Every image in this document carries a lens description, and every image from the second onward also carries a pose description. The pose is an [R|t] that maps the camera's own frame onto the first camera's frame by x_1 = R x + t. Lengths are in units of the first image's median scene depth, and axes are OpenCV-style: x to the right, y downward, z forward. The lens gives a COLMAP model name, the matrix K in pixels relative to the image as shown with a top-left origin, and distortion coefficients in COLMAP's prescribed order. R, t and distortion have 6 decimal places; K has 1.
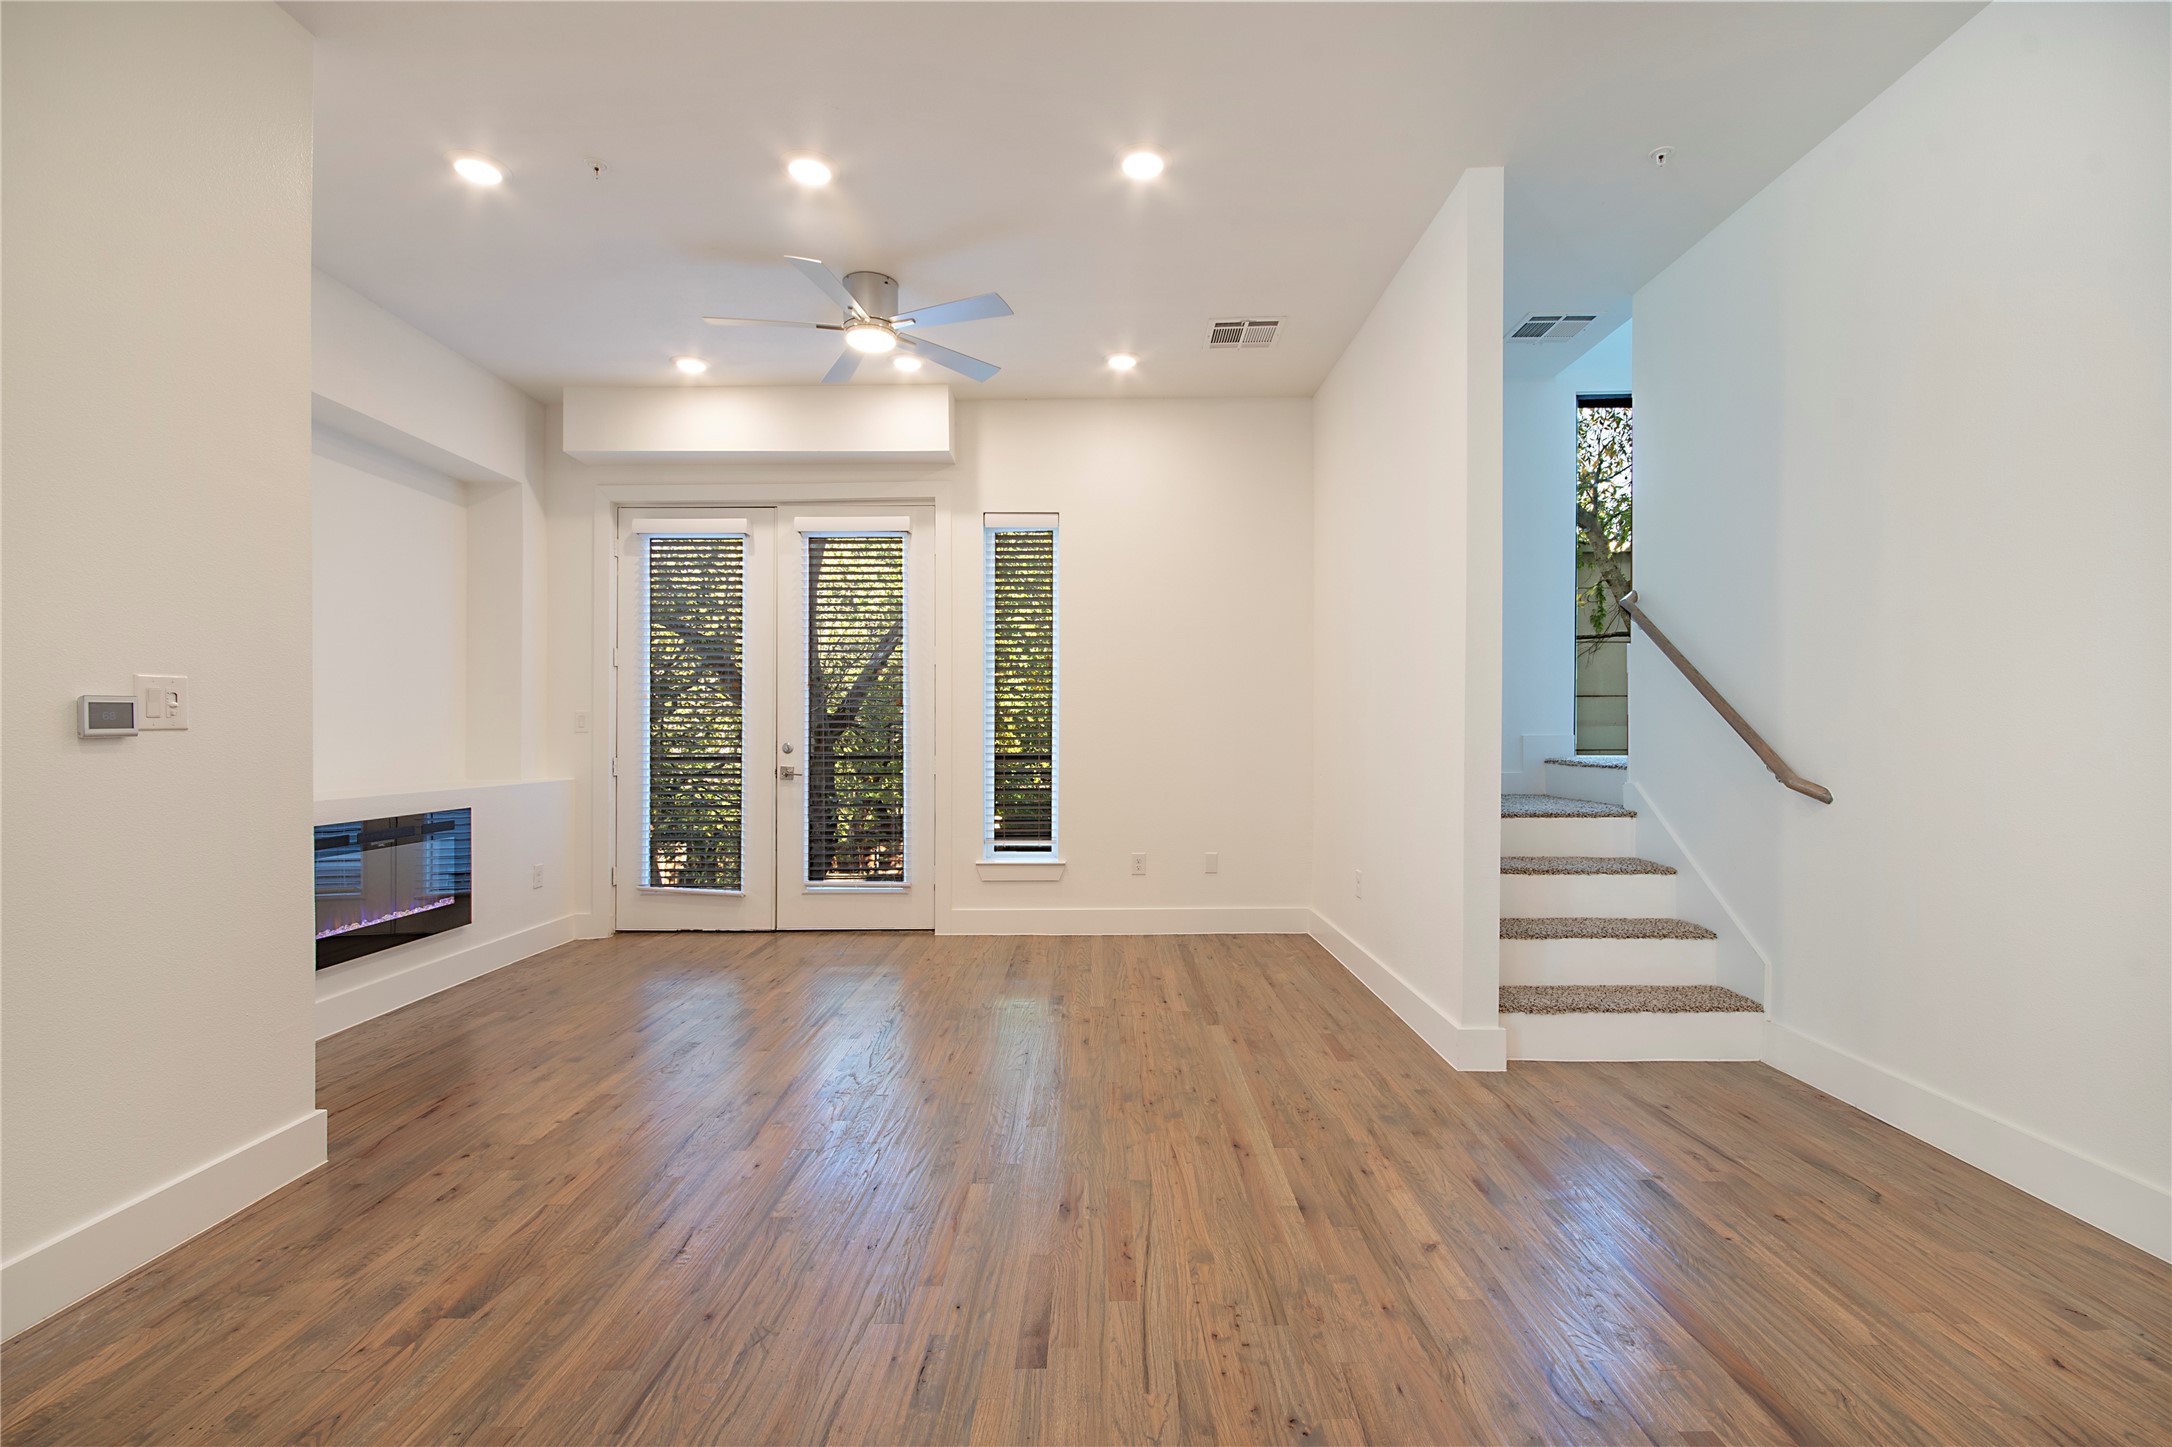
lens RADIAL K [[952.6, 0, 1094.9], [0, 952.6, 732.4], [0, 0, 1]] dist [-0.002241, -0.000114]
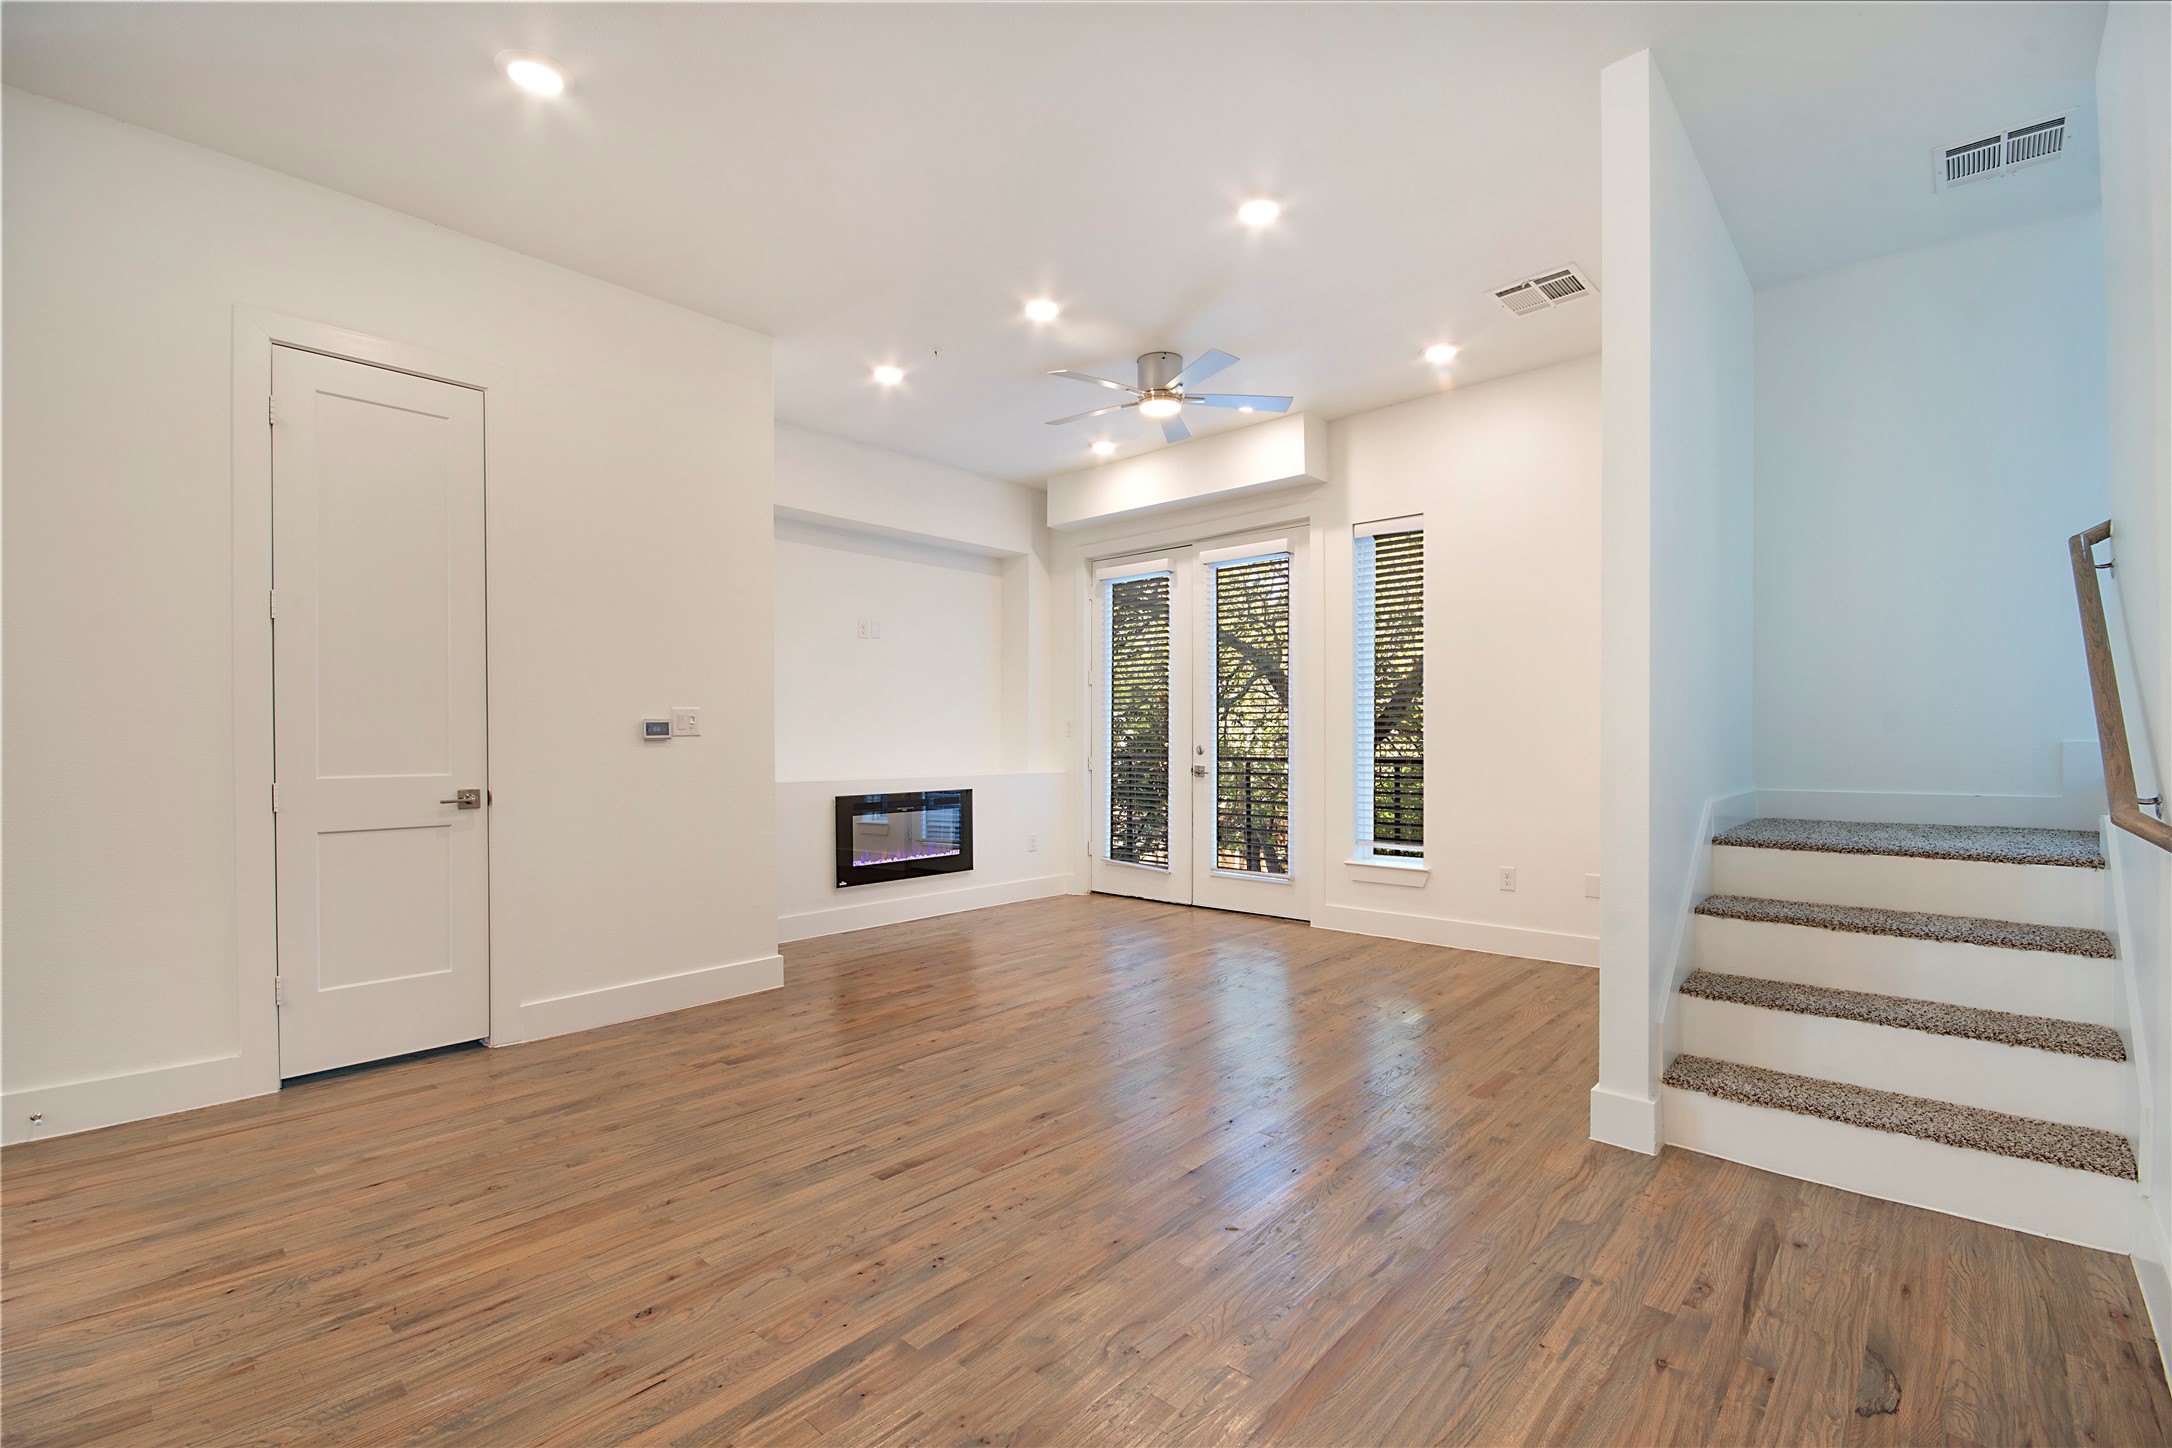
lens RADIAL K [[948.0, 0, 1086.0], [0, 948.0, 724.0], [0, 0, 1]] dist [-0.000238, -0.007760]
pose [[0.742983, -0.008073, -0.669262, 0.492365], [0.000545, 0.999934, -0.011456, -0.002449], [0.669310, 0.008147, 0.742938, 0.058530]]
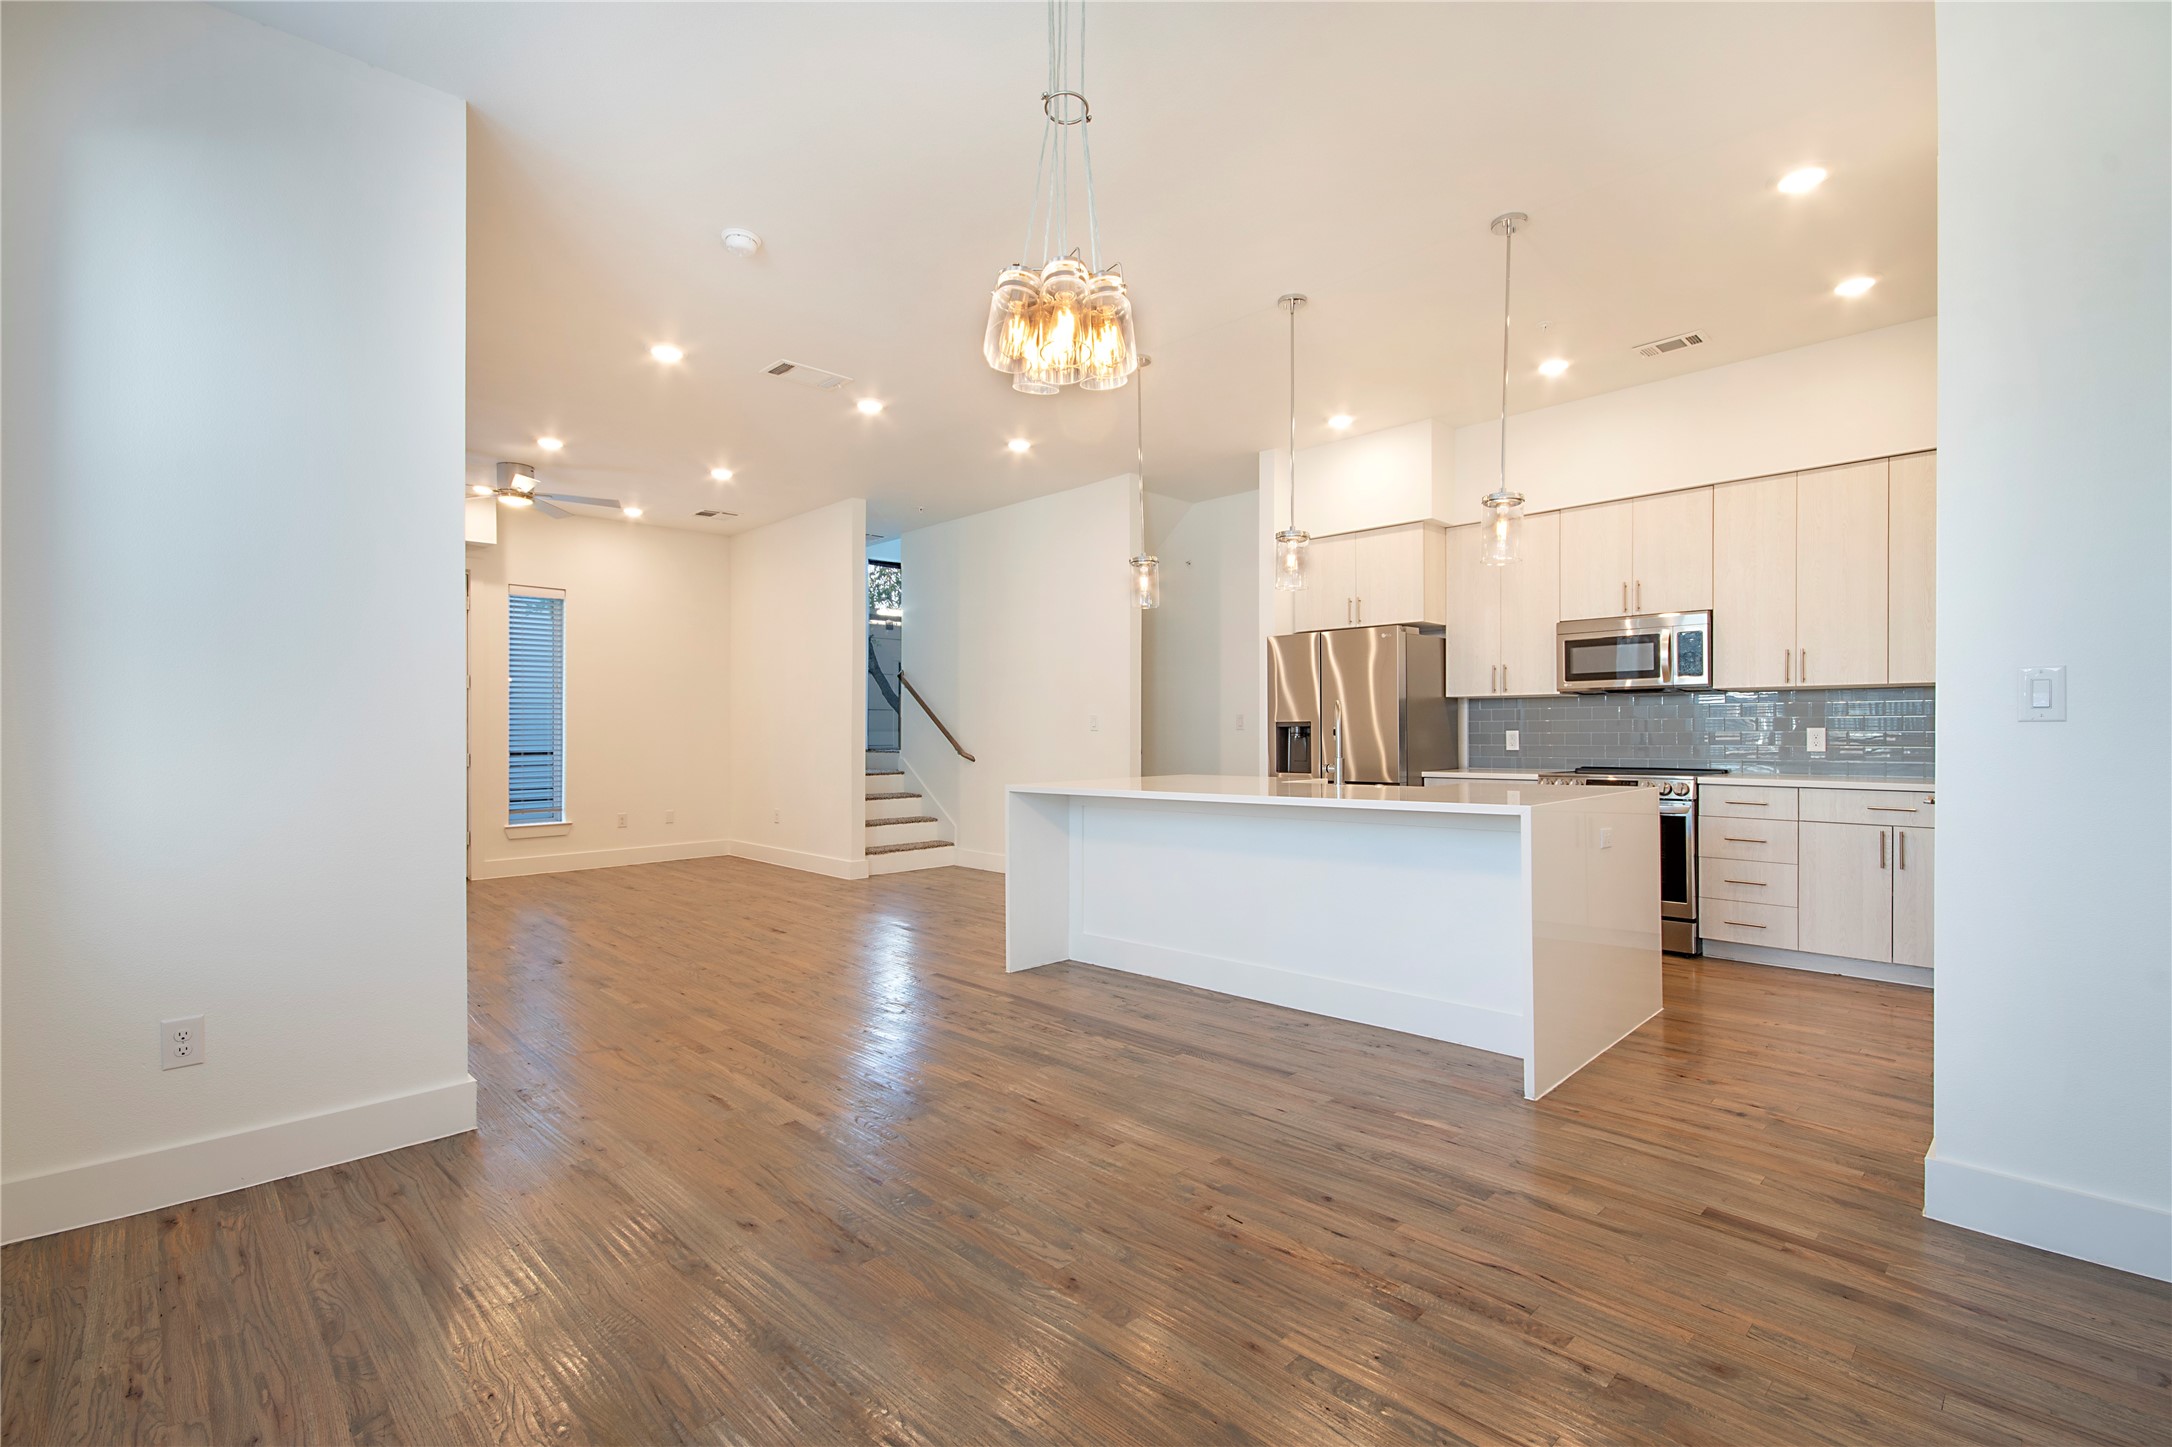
lens RADIAL K [[952.6, 0, 1094.9], [0, 952.6, 732.4], [0, 0, 1]] dist [-0.002241, -0.000114]
pose [[0.706327, -0.001361, 0.707884, -0.701834], [0.001633, 0.999999, 0.000293, -0.006990], [-0.707884, 0.000949, 0.706328, -0.891296]]
